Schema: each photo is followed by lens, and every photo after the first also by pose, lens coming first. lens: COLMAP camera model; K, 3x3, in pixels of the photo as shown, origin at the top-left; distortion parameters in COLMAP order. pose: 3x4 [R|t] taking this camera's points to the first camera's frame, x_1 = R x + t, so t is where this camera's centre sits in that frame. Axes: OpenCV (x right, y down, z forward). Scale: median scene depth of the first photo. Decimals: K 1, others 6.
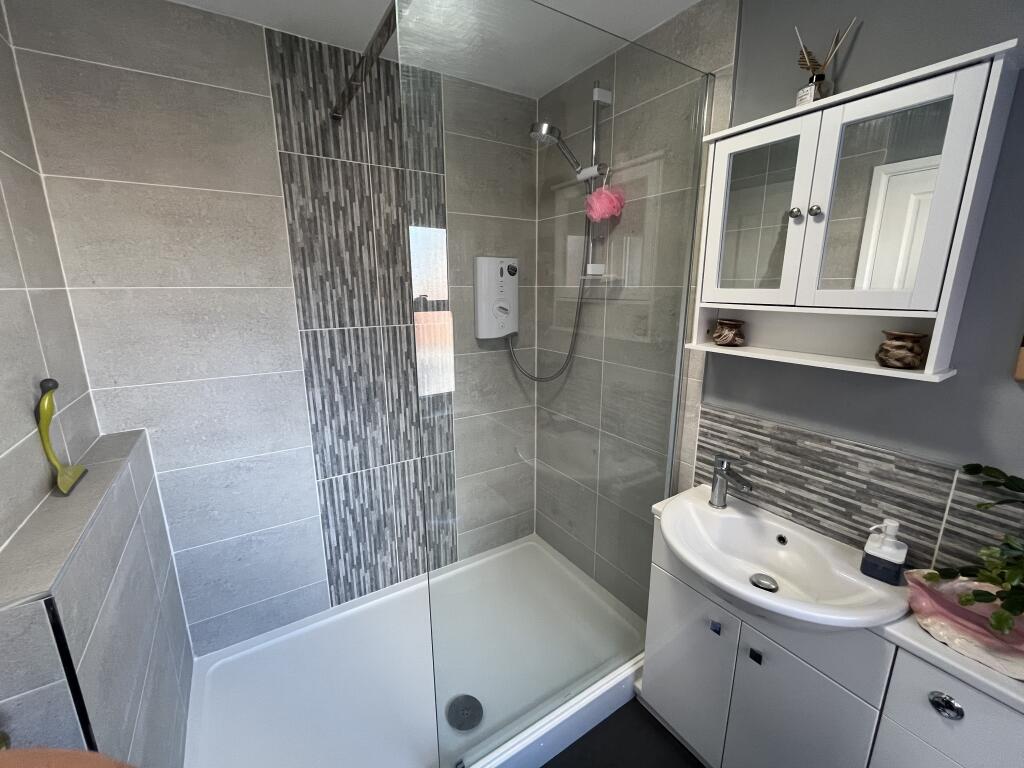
lens RADIAL K [[416.2, 0, 510.3], [0, 416.2, 382.7], [0, 0, 1]] dist [-0.002654, -0.000168]
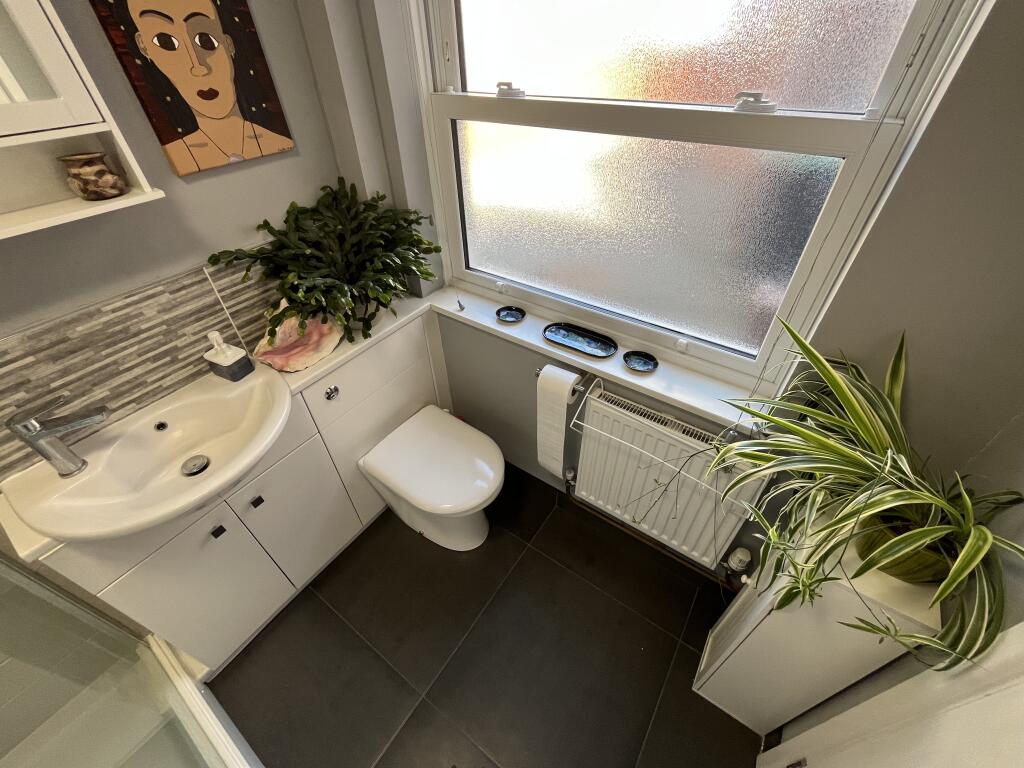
lens RADIAL K [[416.2, 0, 510.8], [0, 416.2, 380.3], [0, 0, 1]] dist [-0.002654, -0.000168]
pose [[-0.379140, -0.588147, 0.714378, -0.253275], [0.236596, 0.684740, 0.689314, -0.152686], [-0.894581, 0.430366, -0.120459, 0.411491]]
